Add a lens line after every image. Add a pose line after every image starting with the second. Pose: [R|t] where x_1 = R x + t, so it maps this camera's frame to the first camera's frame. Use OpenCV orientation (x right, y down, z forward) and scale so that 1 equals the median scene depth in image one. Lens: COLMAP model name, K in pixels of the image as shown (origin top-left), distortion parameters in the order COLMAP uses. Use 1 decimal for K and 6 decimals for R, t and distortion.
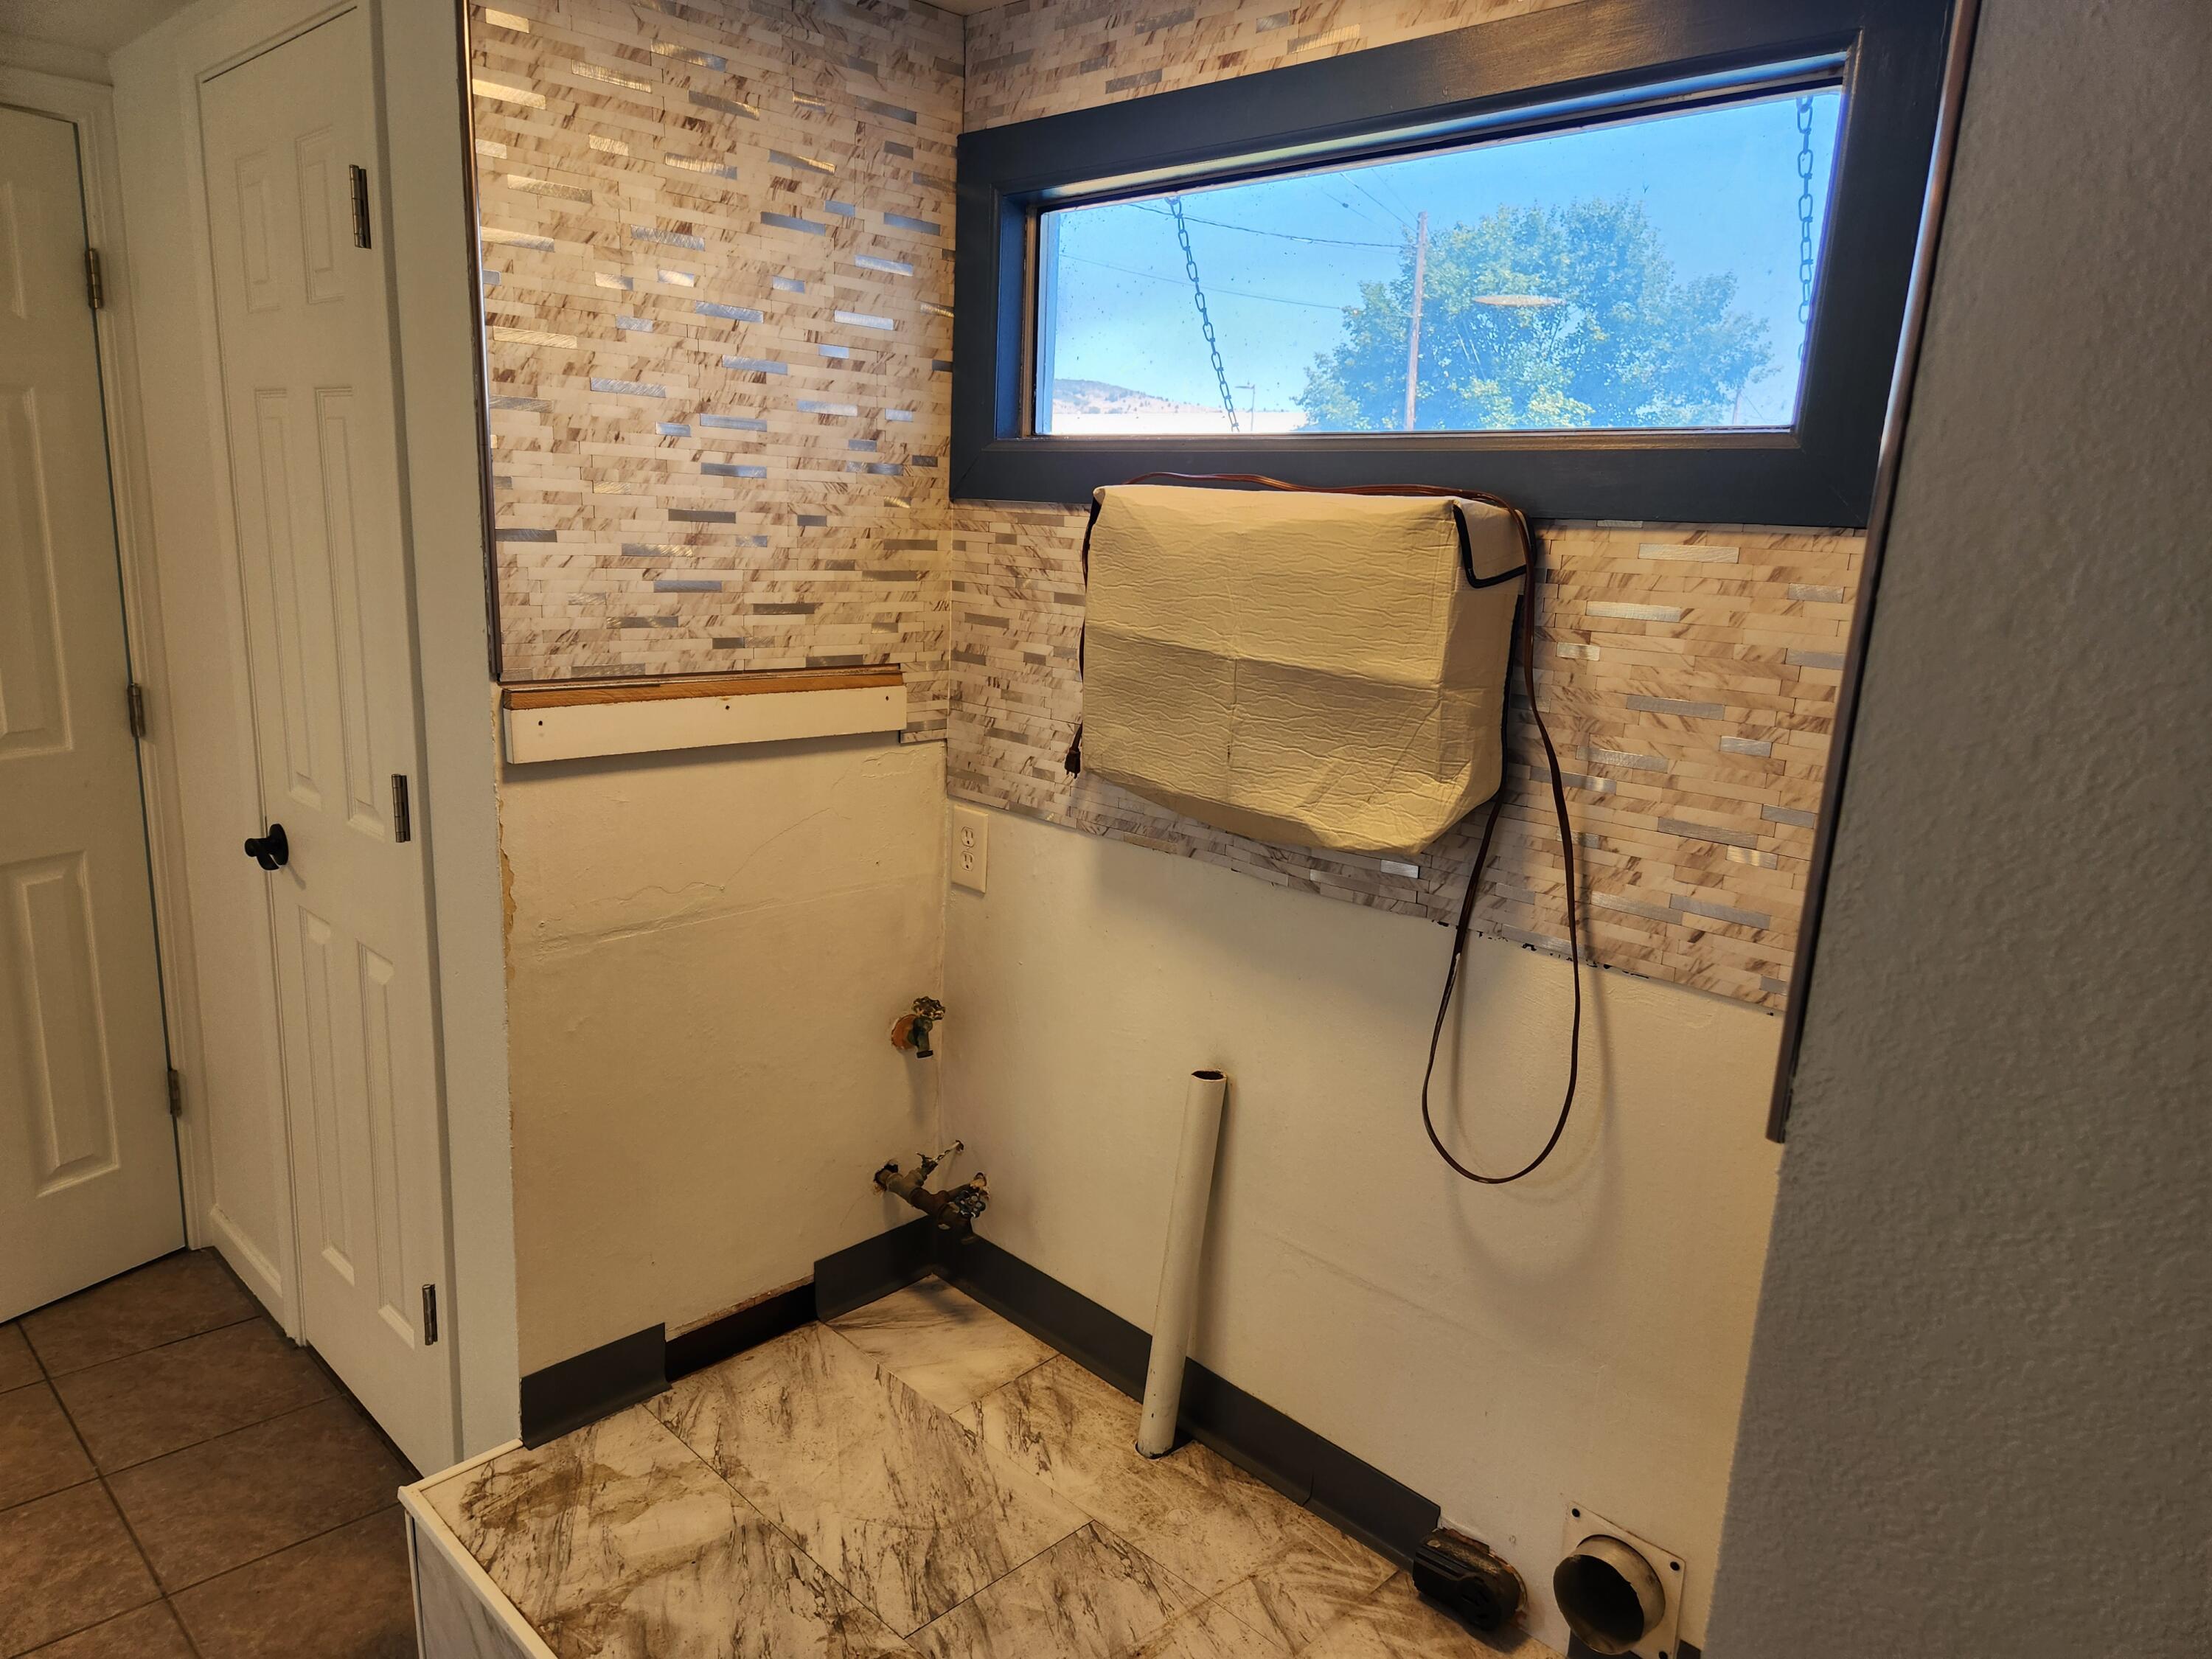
lens RADIAL K [[1489.7, 0, 1113.4], [0, 1489.7, 854.8], [0, 0, 1]] dist [0.079268, -0.075840]
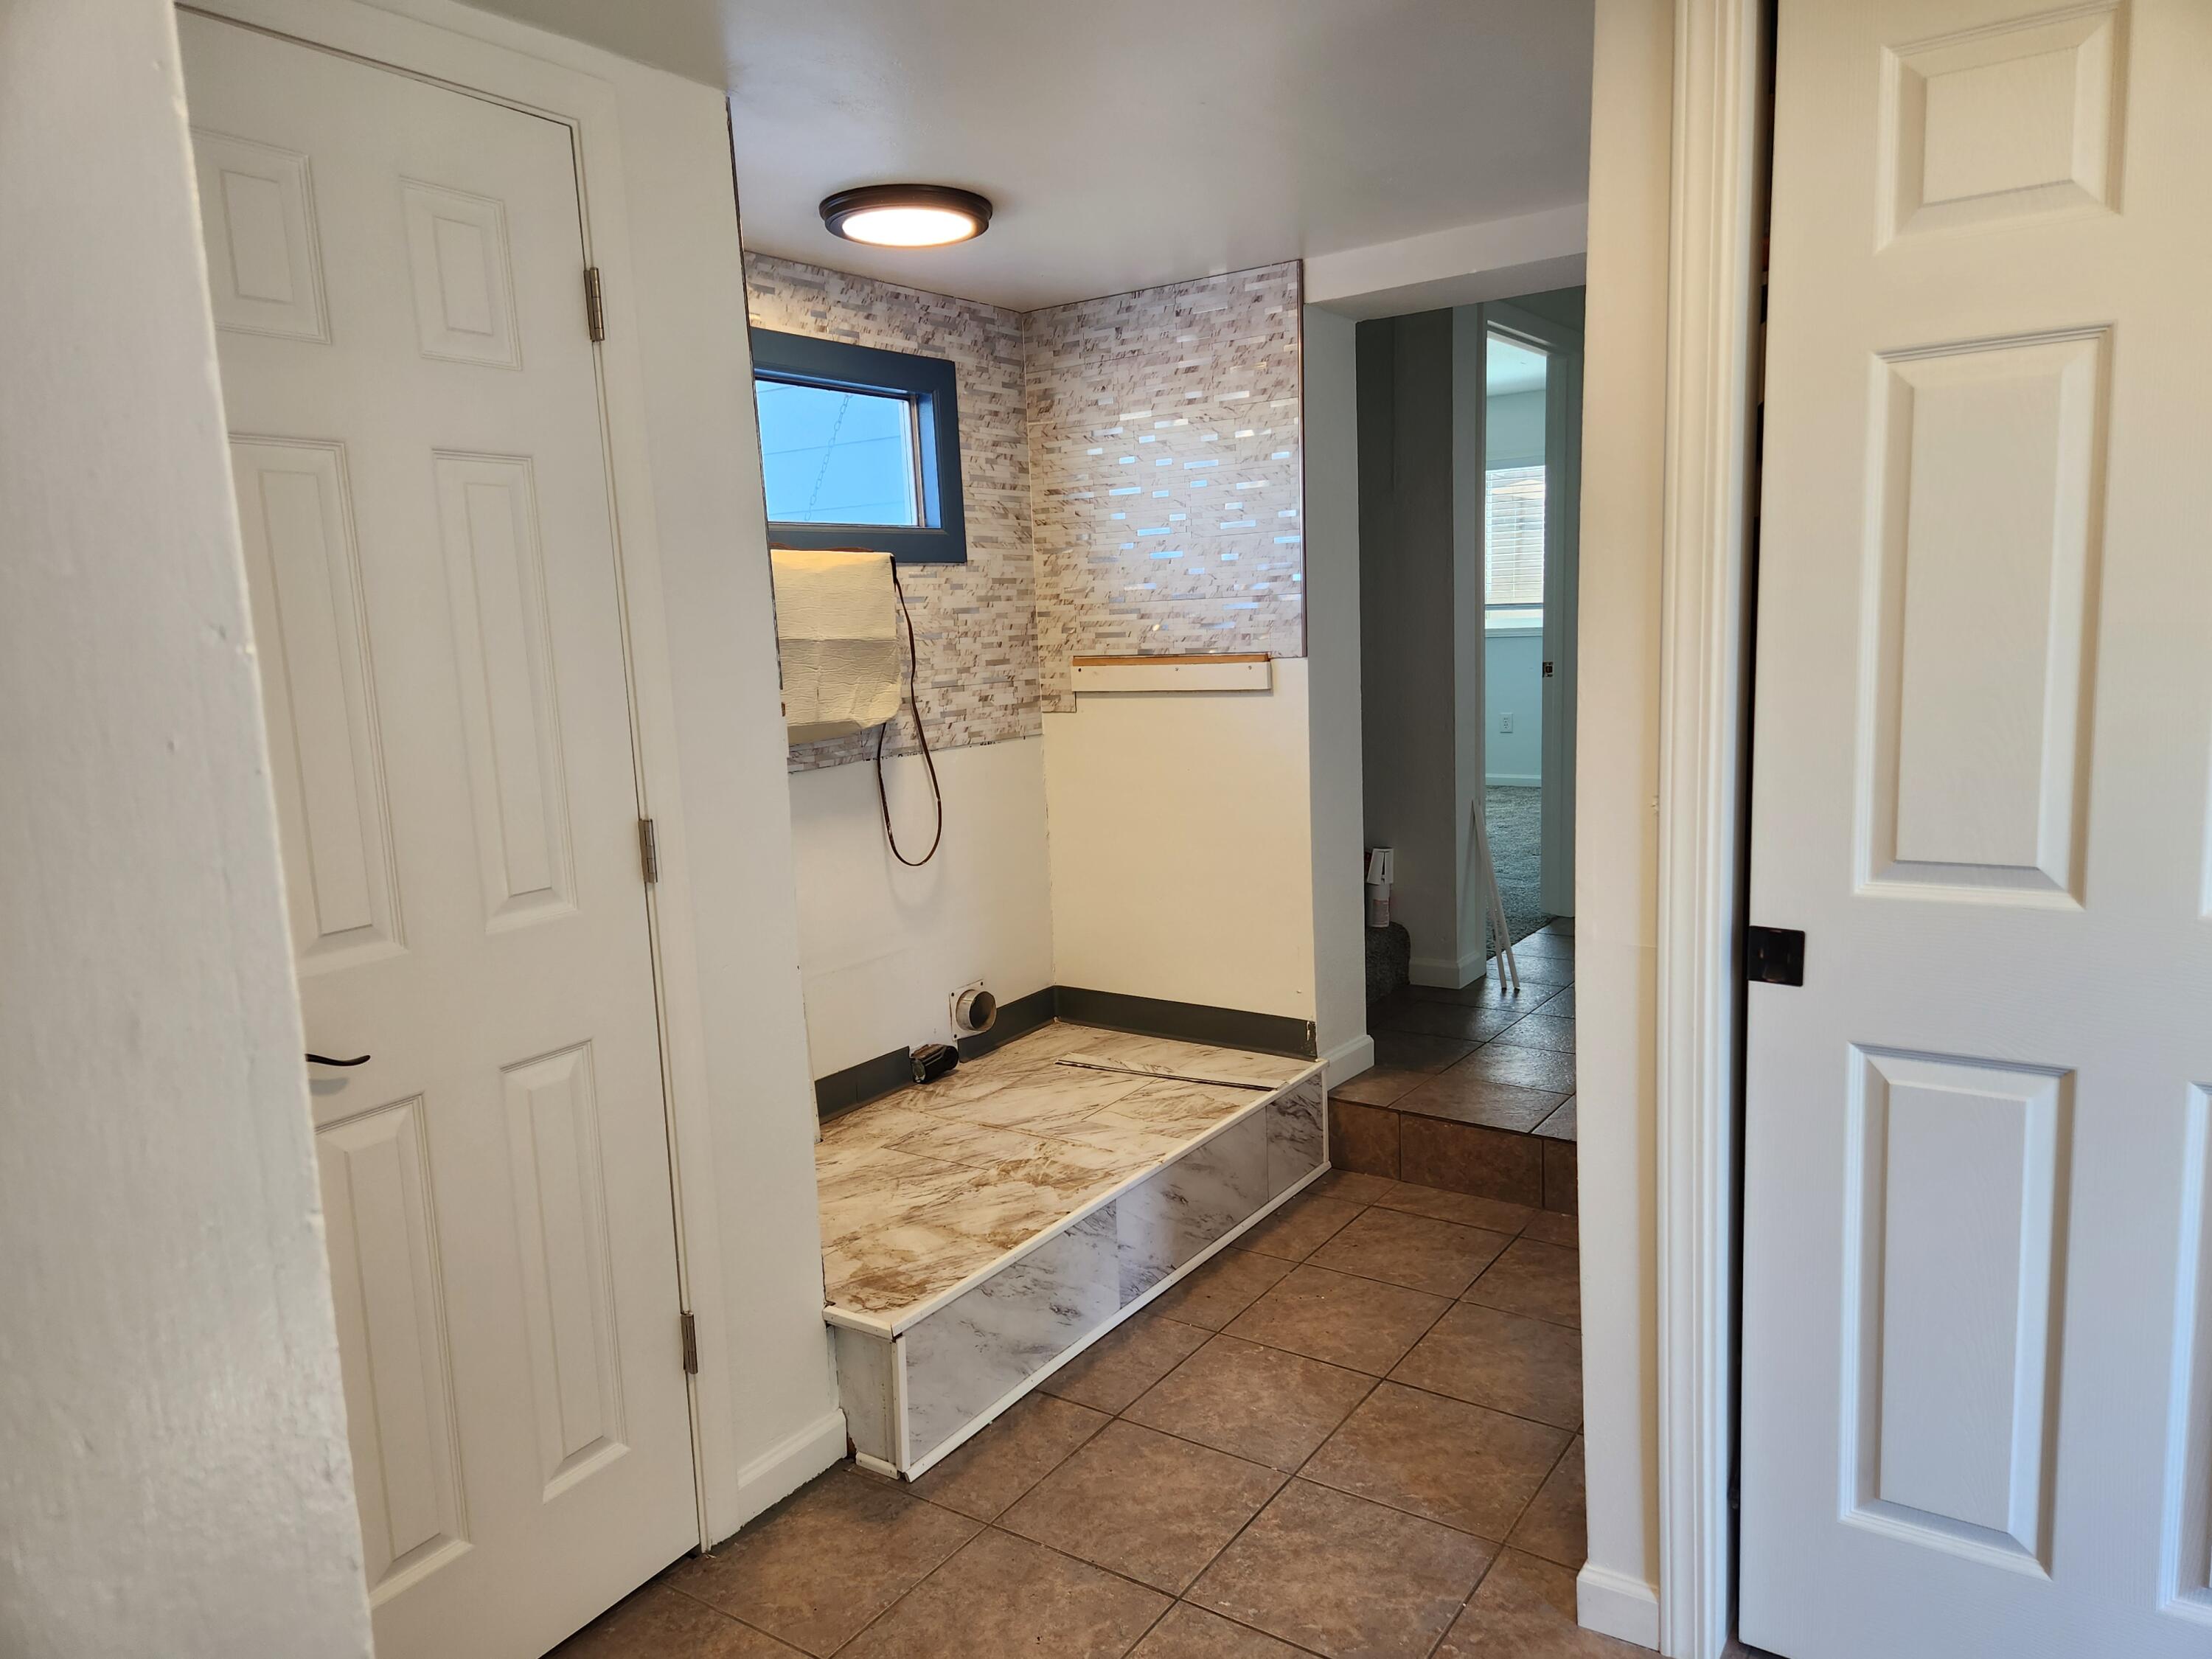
lens RADIAL K [[1489.7, 0, 1113.4], [0, 1489.7, 854.8], [0, 0, 1]] dist [0.079268, -0.075840]
pose [[-0.183747, -0.191736, 0.964093, -1.771845], [0.257226, 0.937237, 0.235420, -0.219116], [-0.948721, 0.291247, -0.122895, 0.933738]]
